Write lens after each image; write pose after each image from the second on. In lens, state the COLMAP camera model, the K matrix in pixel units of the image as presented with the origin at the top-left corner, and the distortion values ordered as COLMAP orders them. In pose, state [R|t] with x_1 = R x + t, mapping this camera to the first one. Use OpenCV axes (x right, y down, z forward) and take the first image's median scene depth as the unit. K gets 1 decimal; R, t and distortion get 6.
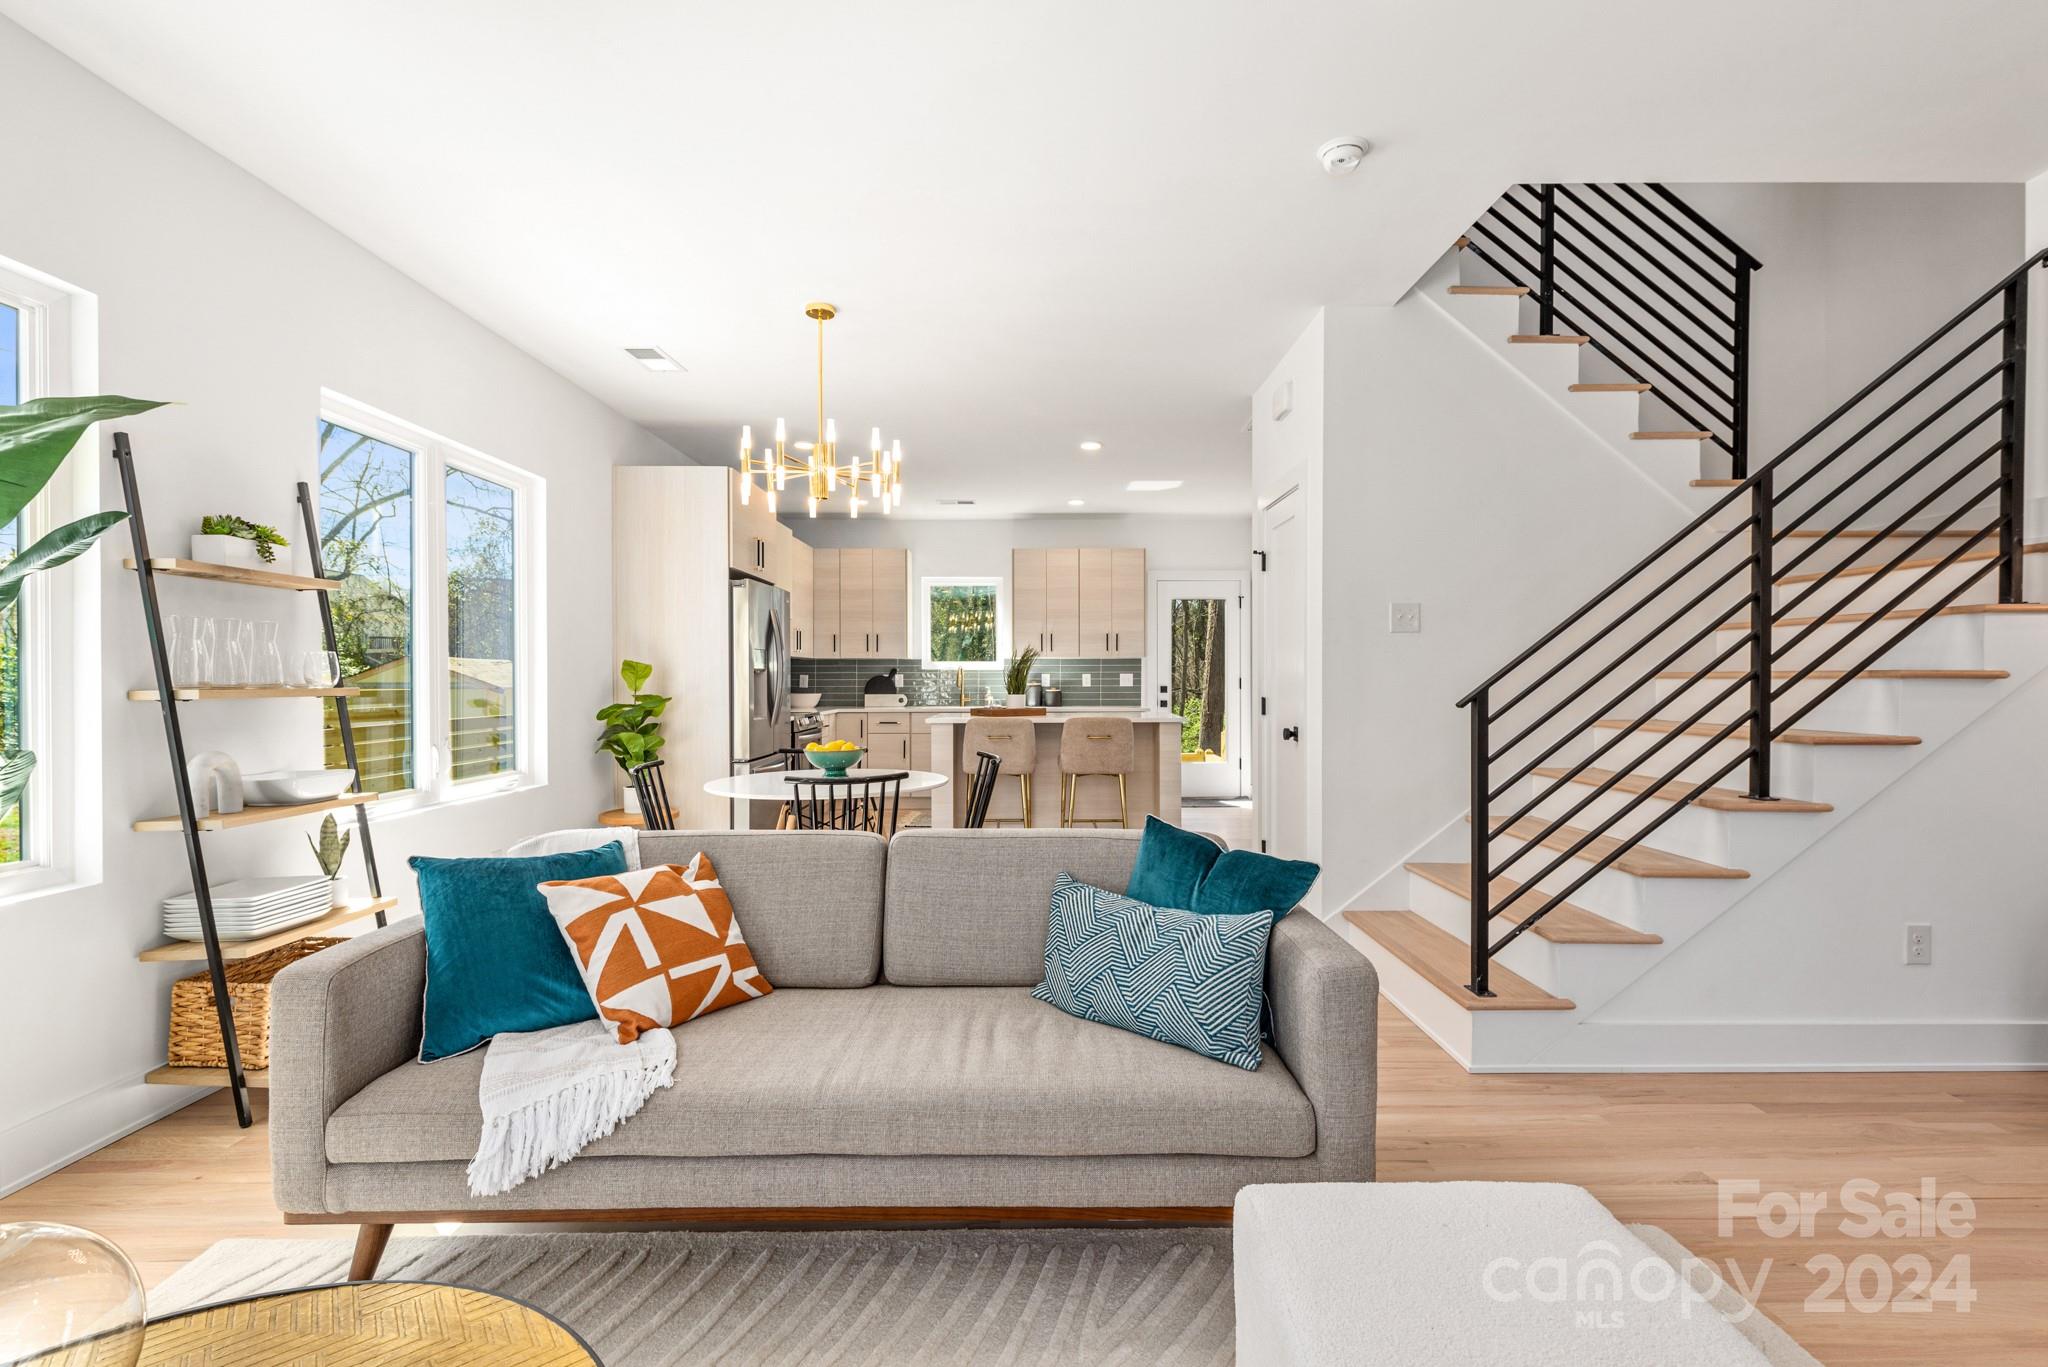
lens RADIAL K [[893.7, 0, 1036.1], [0, 893.7, 687.8], [0, 0, 1]] dist [0.000806, 0.000561]
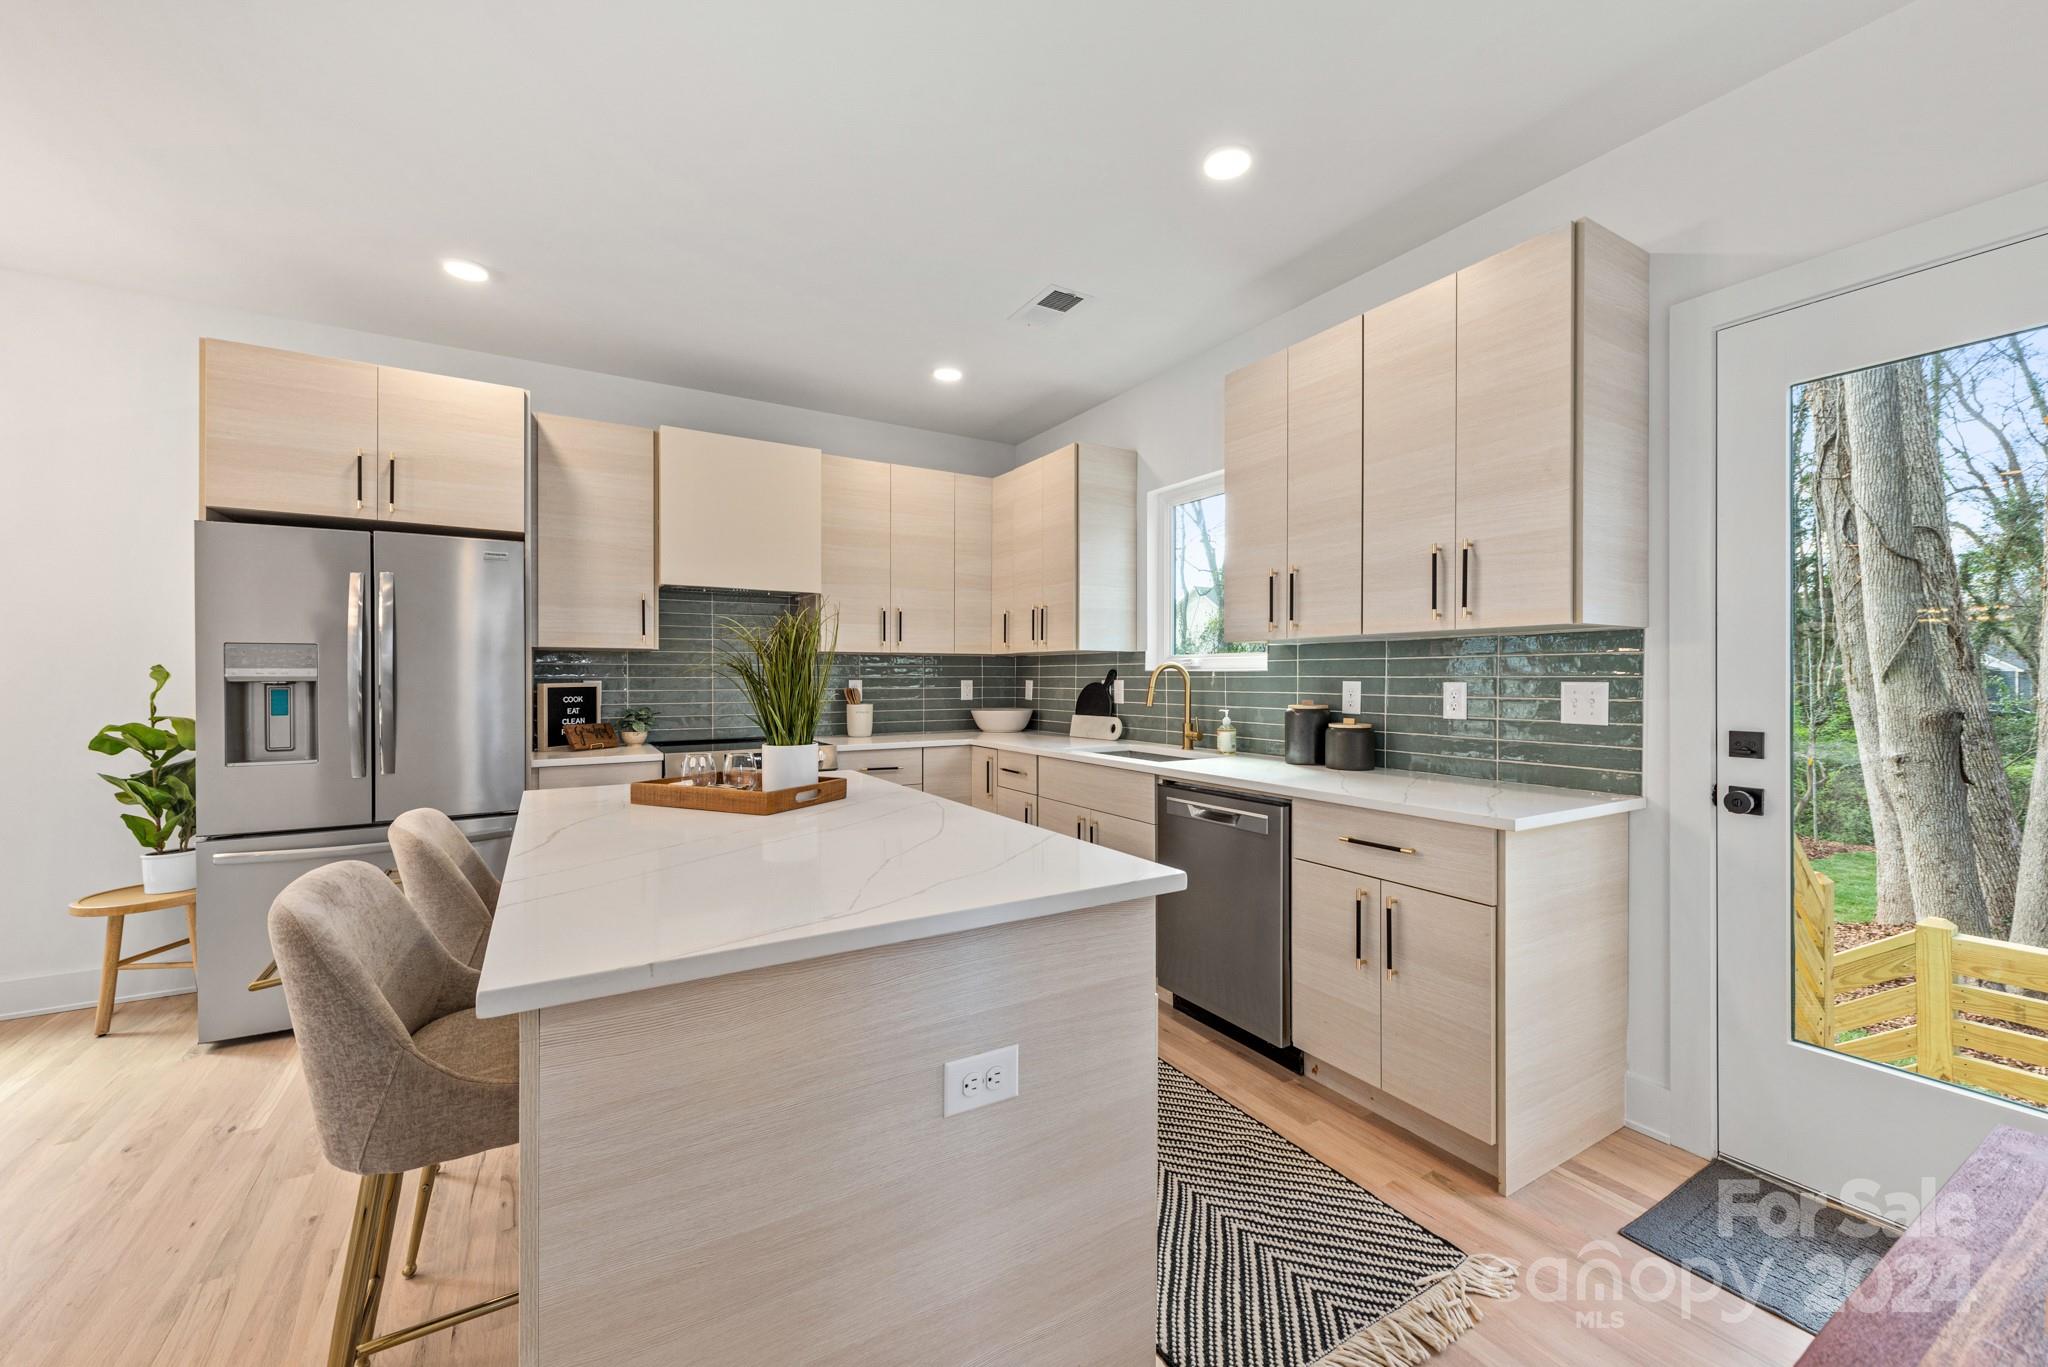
lens RADIAL K [[796.5, 0, 1033.2], [0, 796.5, 677.9], [0, 0, 1]] dist [0.002526, -0.001070]
pose [[0.519266, 0.002625, -0.854609, 0.723535], [-0.008792, 0.999959, -0.002270, -0.046724], [0.854567, 0.008692, 0.519268, 2.226256]]
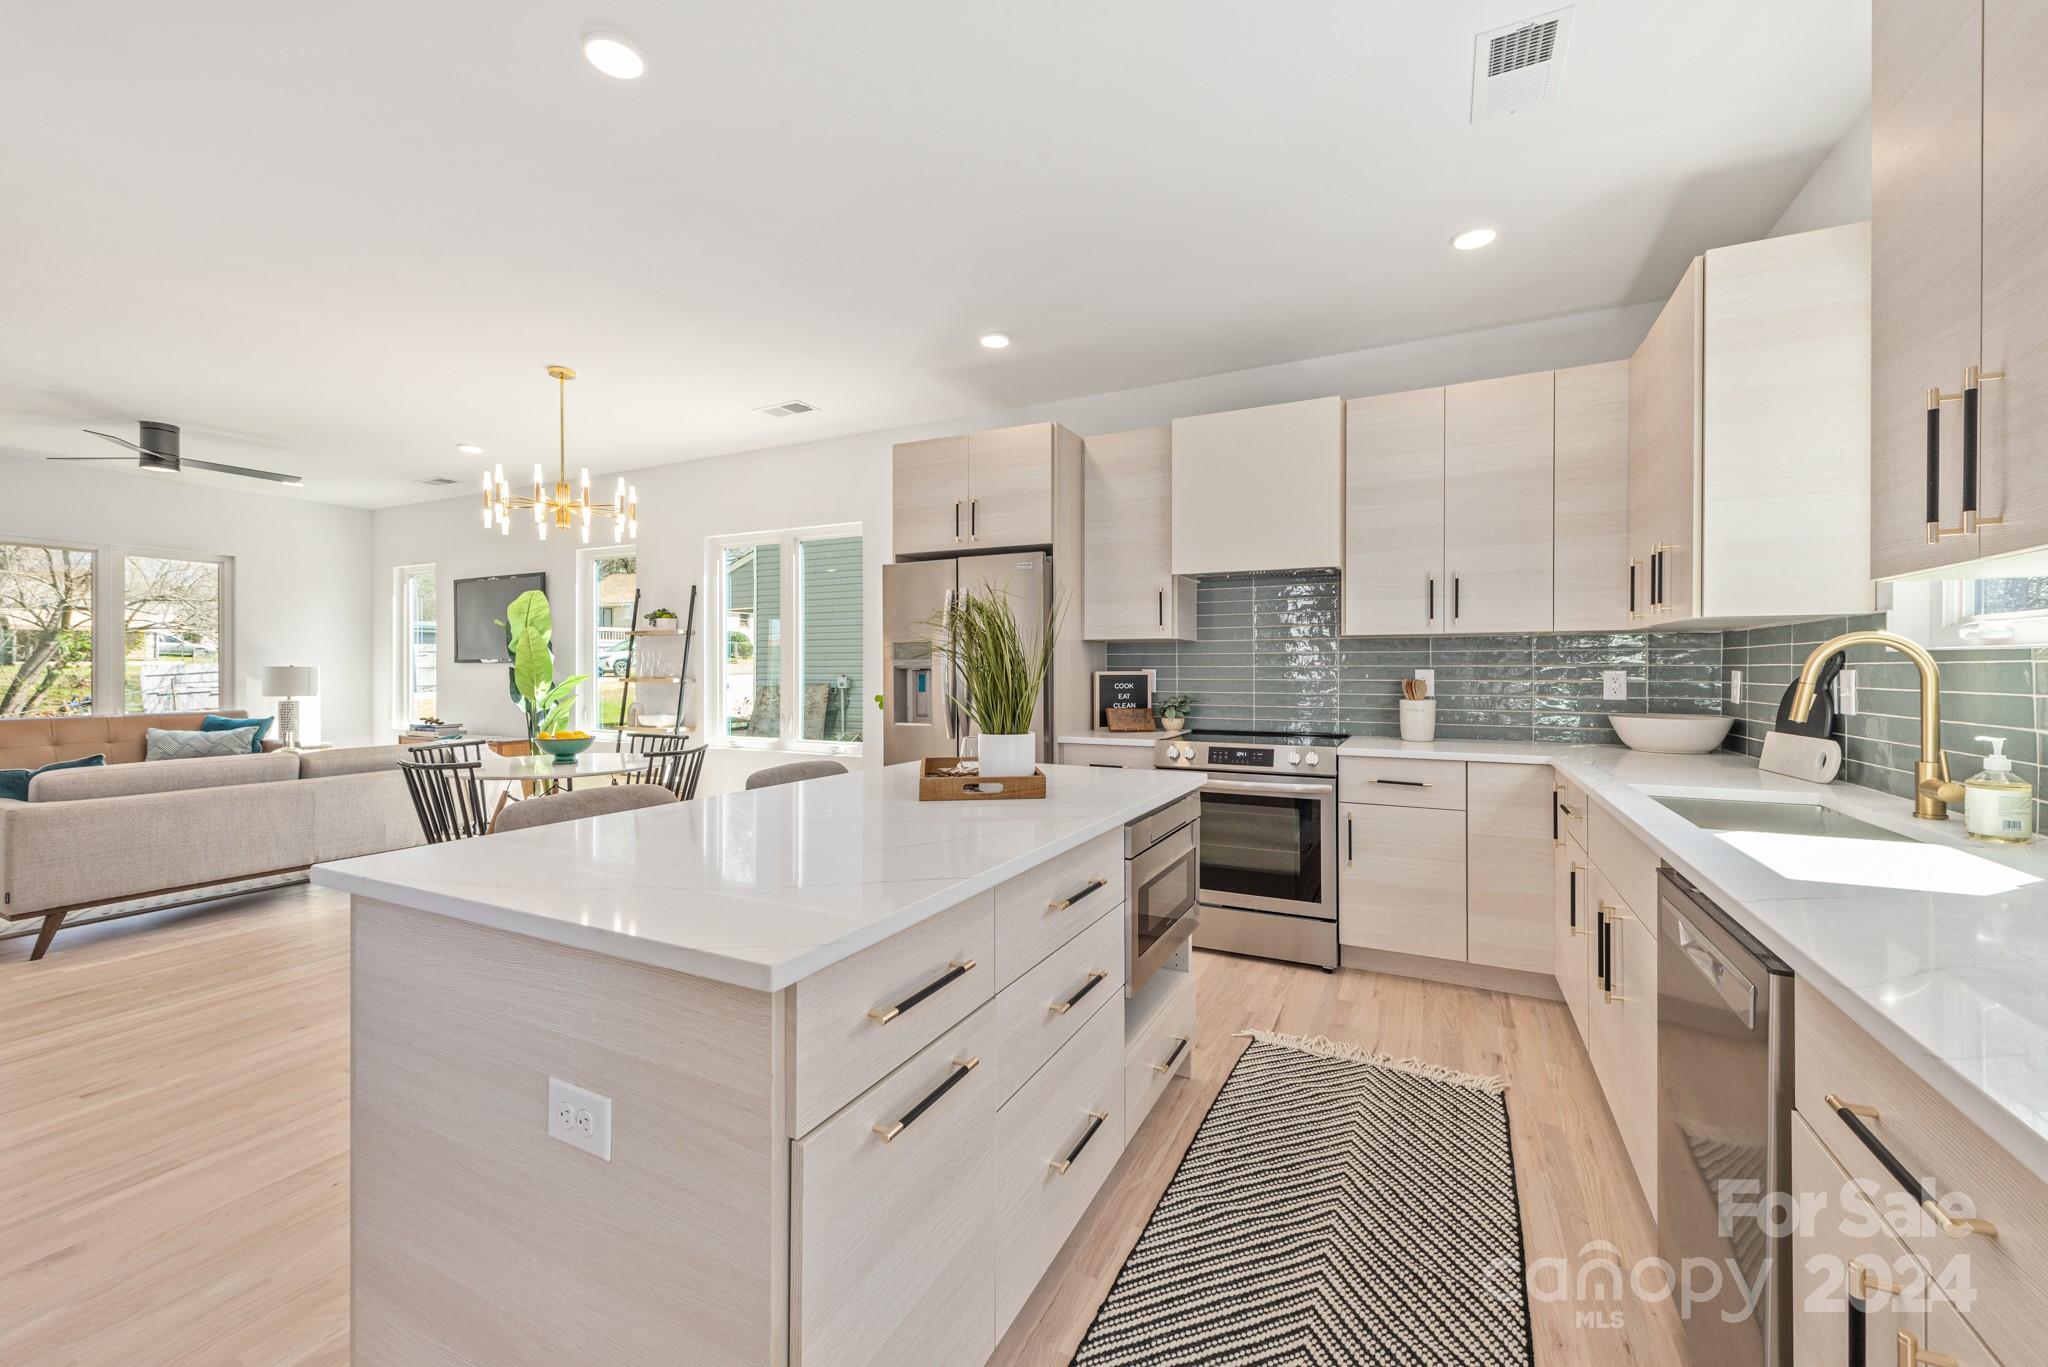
lens RADIAL K [[796.5, 0, 1038.5], [0, 796.5, 671.6], [0, 0, 1]] dist [0.002526, -0.001070]
pose [[-0.442043, 0.003674, -0.896986, 0.584909], [-0.009036, 0.999923, 0.008549, -0.045180], [0.896948, 0.011884, -0.441976, 2.777607]]
